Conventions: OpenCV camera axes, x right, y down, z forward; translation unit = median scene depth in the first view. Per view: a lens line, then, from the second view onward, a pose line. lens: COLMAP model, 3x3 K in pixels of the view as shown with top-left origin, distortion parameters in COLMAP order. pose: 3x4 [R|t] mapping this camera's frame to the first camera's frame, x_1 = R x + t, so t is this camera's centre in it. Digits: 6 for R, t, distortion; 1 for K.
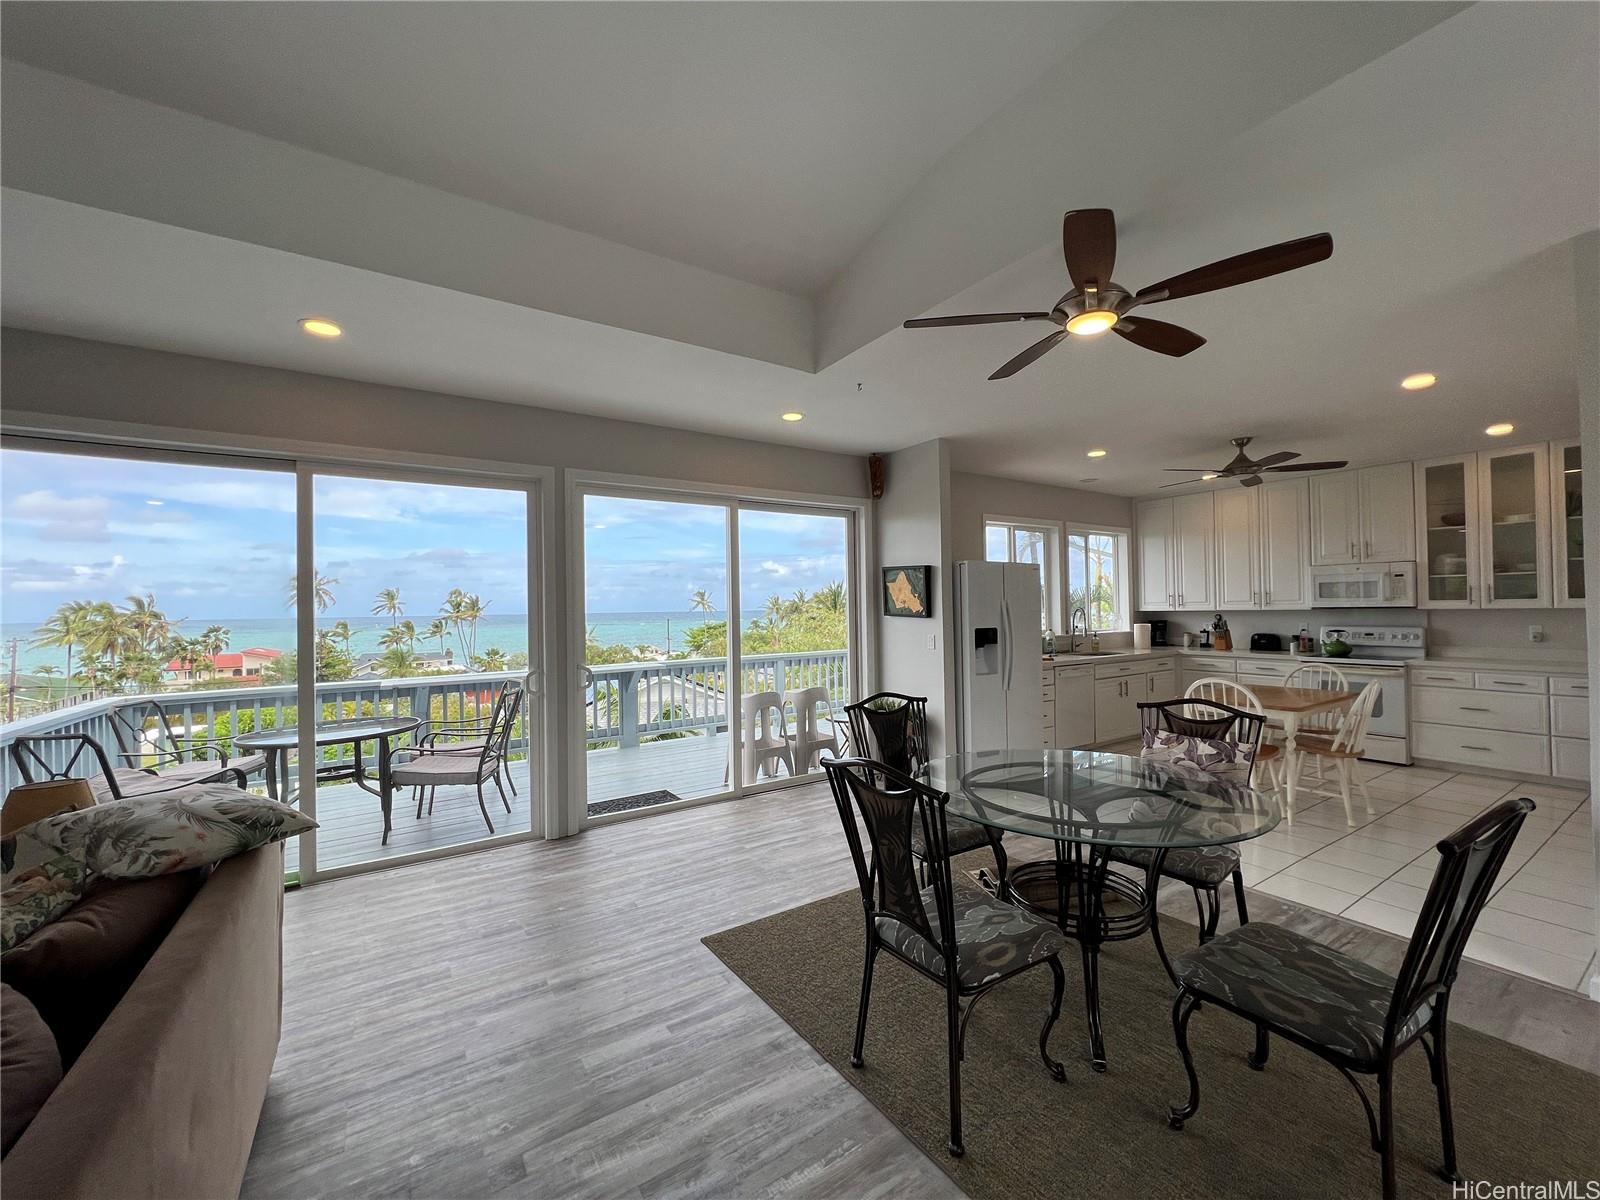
lens RADIAL K [[639.2, 0, 800.0], [0, 639.2, 600.0], [0, 0, 1]] dist [-0.001169, 0.000591]
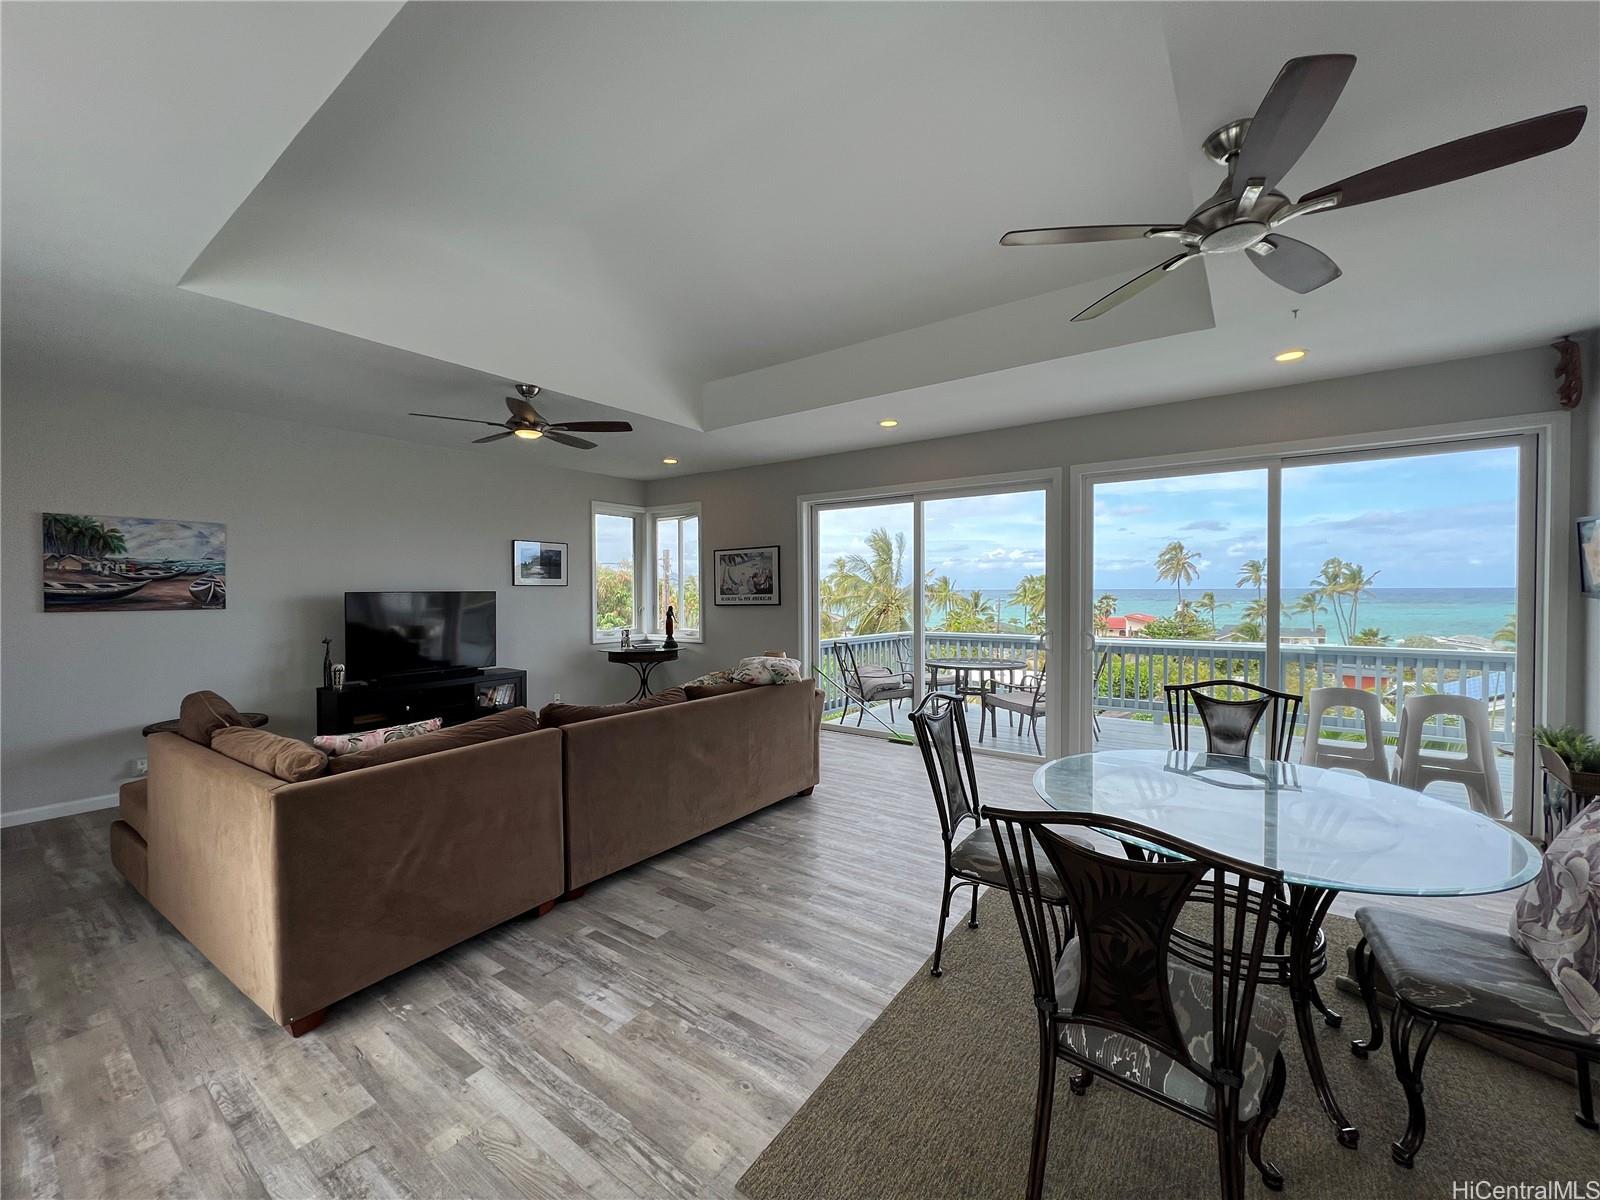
lens RADIAL K [[633.6, 0, 800.0], [0, 633.6, 600.0], [0, 0, 1]] dist [-0.000960, 0.000021]
pose [[0.352683, 0.030525, -0.935245, 0.426964], [0.011083, 0.999261, 0.036794, -0.003195], [0.935677, -0.023342, 0.352084, 0.076453]]
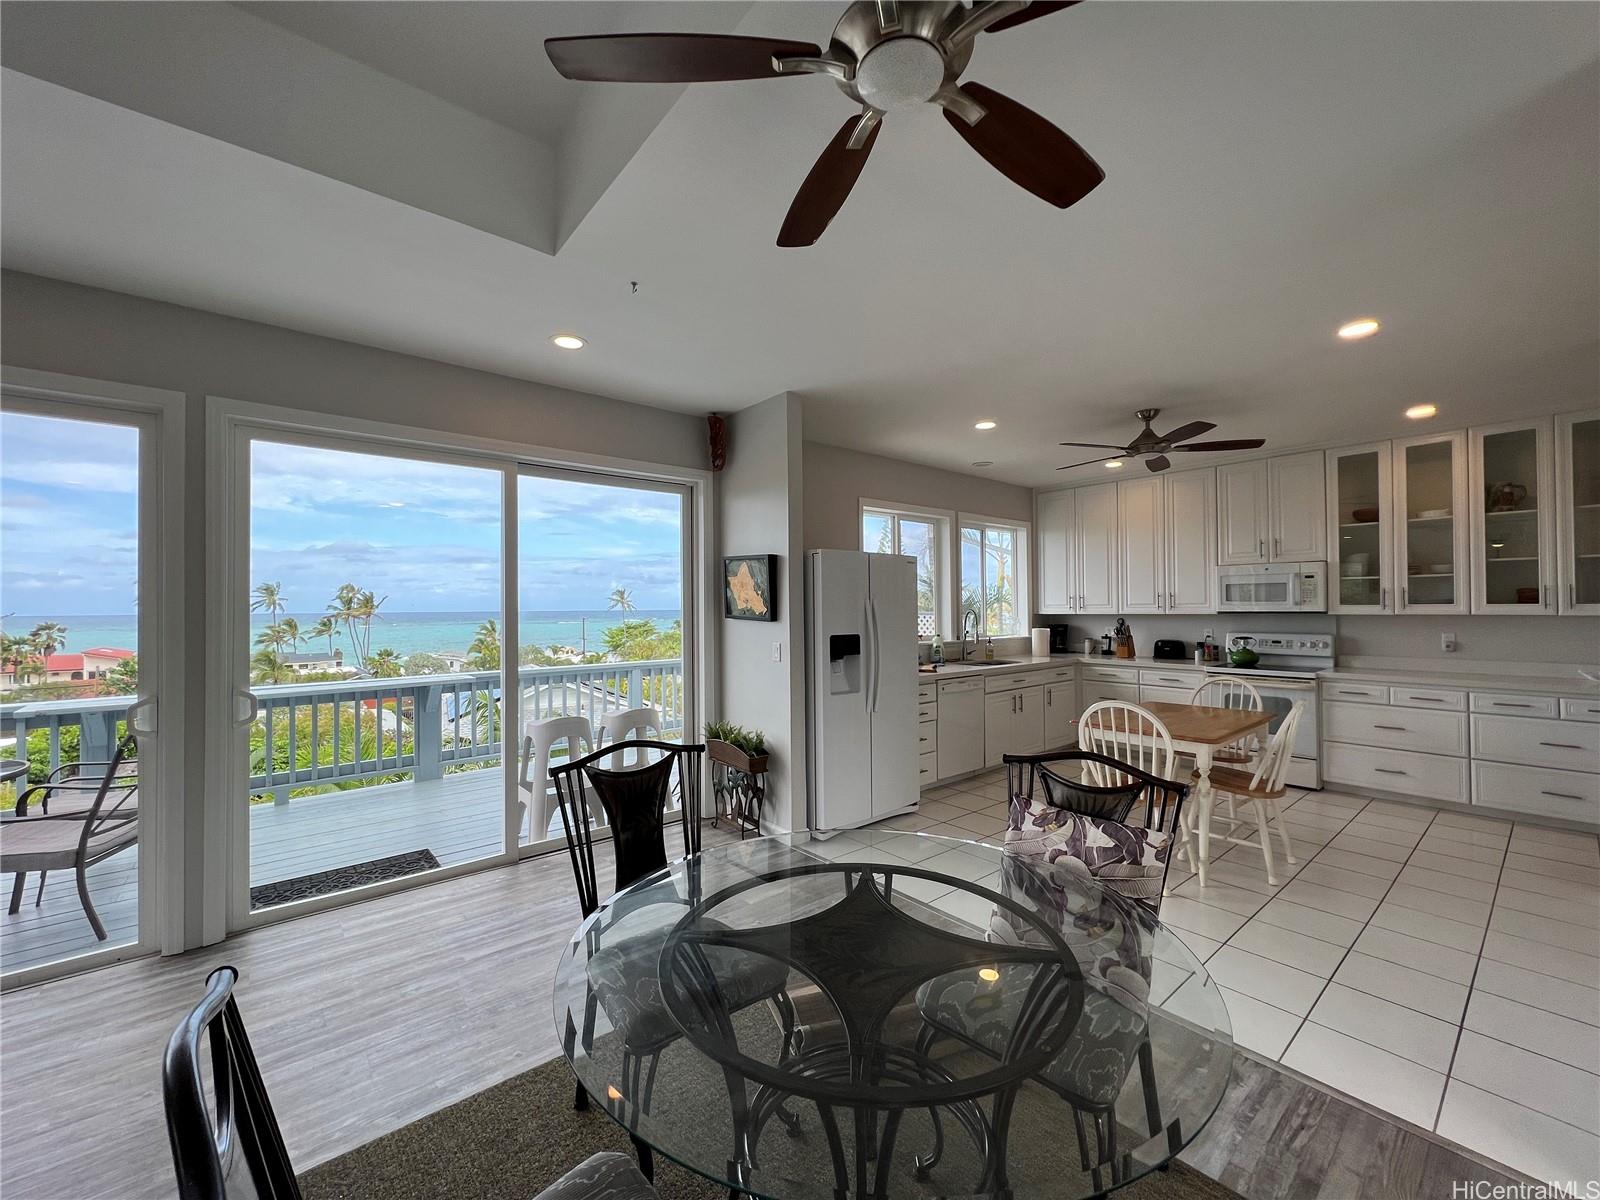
lens RADIAL K [[639.2, 0, 800.0], [0, 639.2, 600.0], [0, 0, 1]] dist [-0.001169, 0.000591]
pose [[0.993496, 0.009369, 0.113483, 0.130862], [-0.009363, 0.999956, -0.000589, 0.001496], [-0.113483, -0.000477, 0.993540, 0.198194]]
